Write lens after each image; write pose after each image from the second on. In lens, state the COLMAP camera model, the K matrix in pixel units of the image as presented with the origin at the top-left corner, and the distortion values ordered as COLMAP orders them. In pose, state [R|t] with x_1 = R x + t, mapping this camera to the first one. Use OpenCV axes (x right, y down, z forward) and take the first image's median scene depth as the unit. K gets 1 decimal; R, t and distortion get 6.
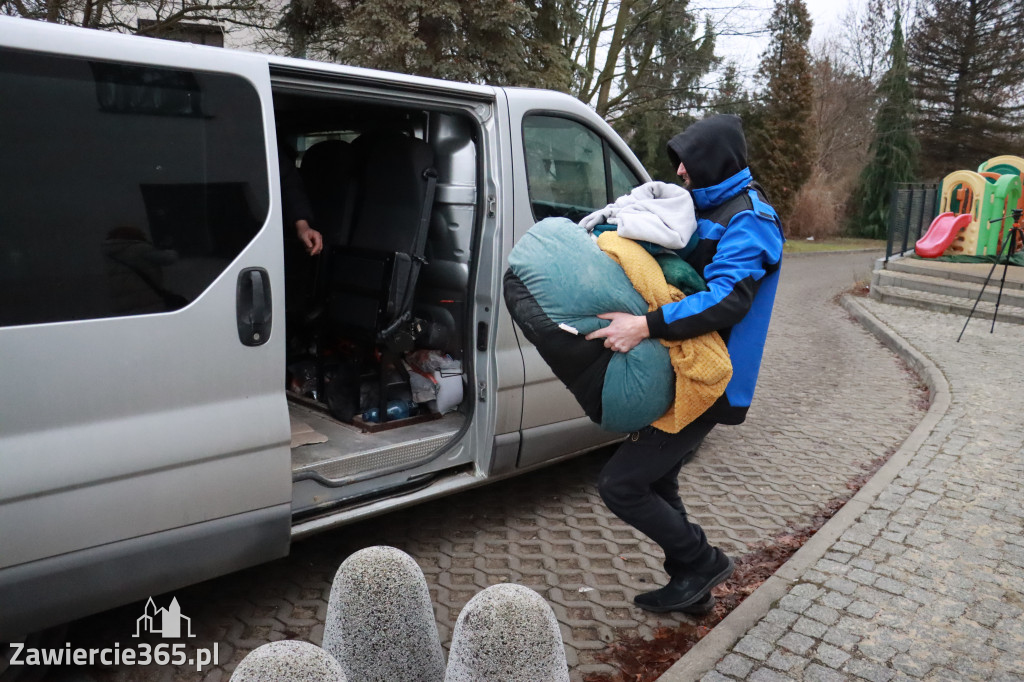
lens RADIAL K [[854.2, 0, 508.4], [0, 854.2, 355.4], [0, 0, 1]] dist [-0.189086, 0.162843]
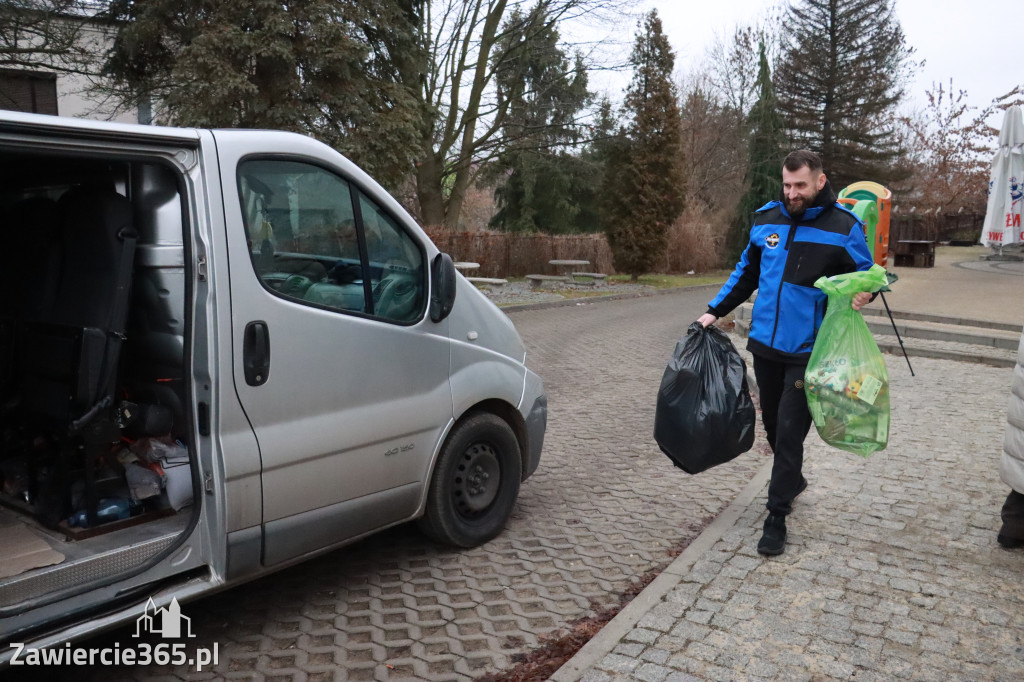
lens RADIAL K [[882.5, 0, 519.2], [0, 882.5, 356.2], [0, 0, 1]] dist [-0.185469, 0.189879]
pose [[0.989580, -0.055708, 0.132773, 0.146675], [0.062905, 0.996734, -0.050641, -0.018187], [-0.129518, 0.058466, 0.989852, 0.082951]]
